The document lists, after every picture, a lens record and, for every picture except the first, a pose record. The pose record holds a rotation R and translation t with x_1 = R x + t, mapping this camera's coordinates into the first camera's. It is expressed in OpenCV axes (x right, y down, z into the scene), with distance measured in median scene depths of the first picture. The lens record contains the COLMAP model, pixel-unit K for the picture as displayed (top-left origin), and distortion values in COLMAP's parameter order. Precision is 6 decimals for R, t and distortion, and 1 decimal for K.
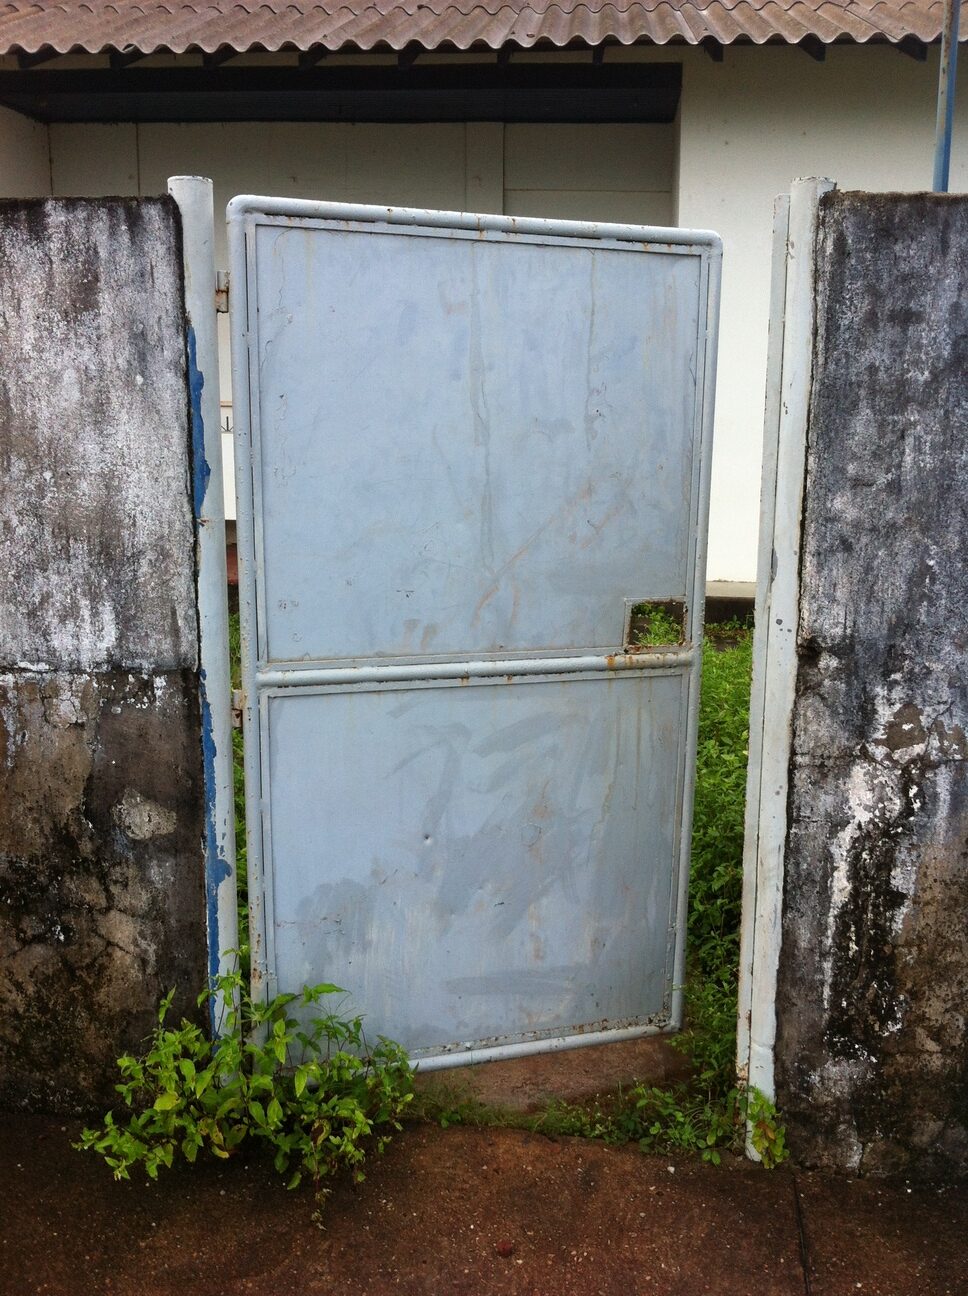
lens RADIAL K [[1192.8, 0, 493.1], [0, 1192.8, 634.3], [0, 0, 1]] dist [0.072852, -0.012387]
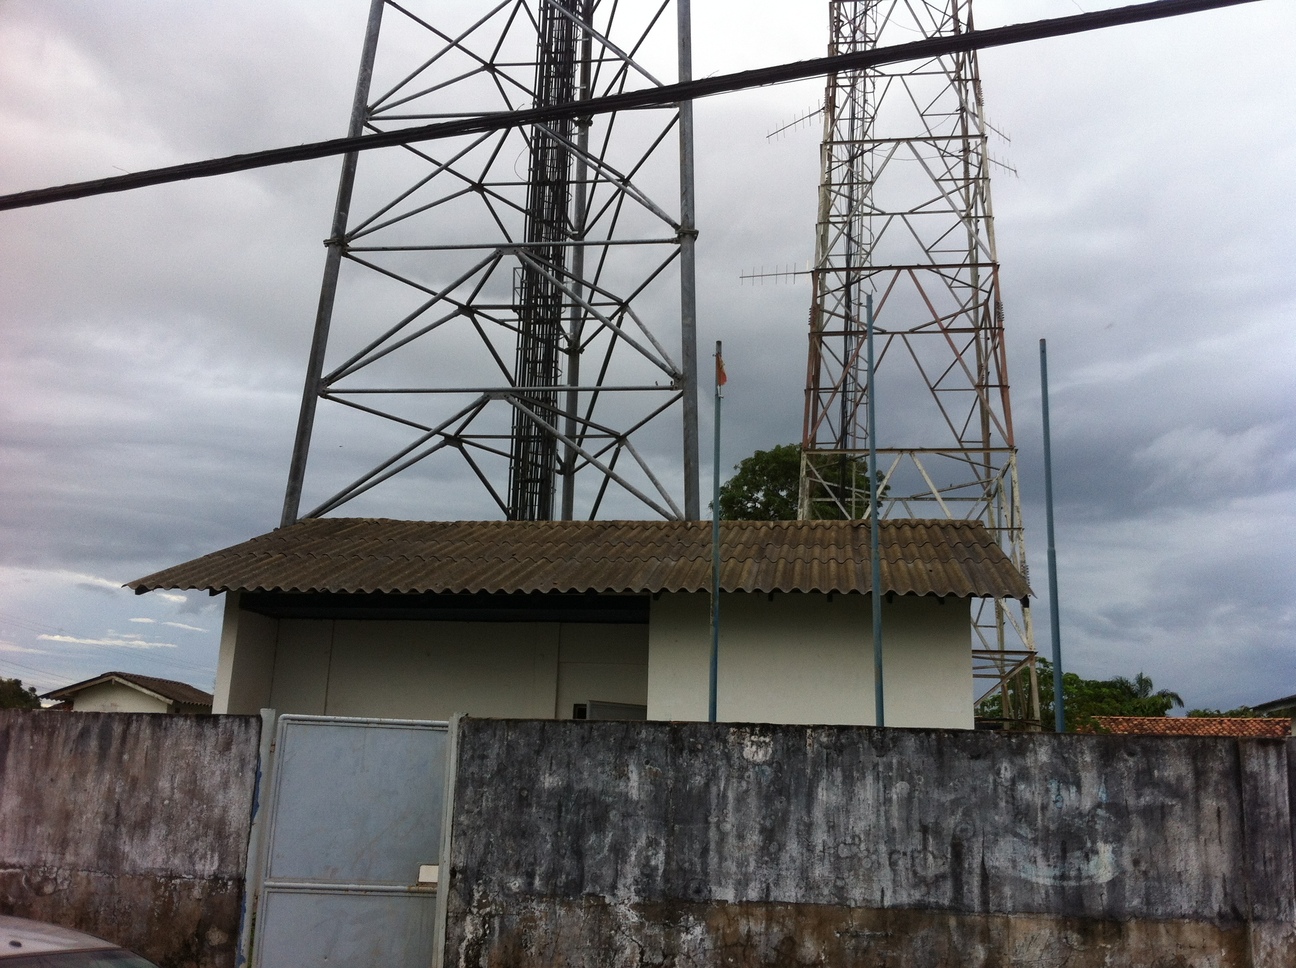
lens RADIAL K [[1193.9, 0, 638.6], [0, 1193.9, 478.8], [0, 0, 1]] dist [-0.012604, 0.000000]
pose [[0.998047, -0.003584, -0.062367, 0.859009], [-0.025149, 0.890824, -0.453652, 0.441359], [0.057184, 0.454334, 0.888994, -1.858609]]
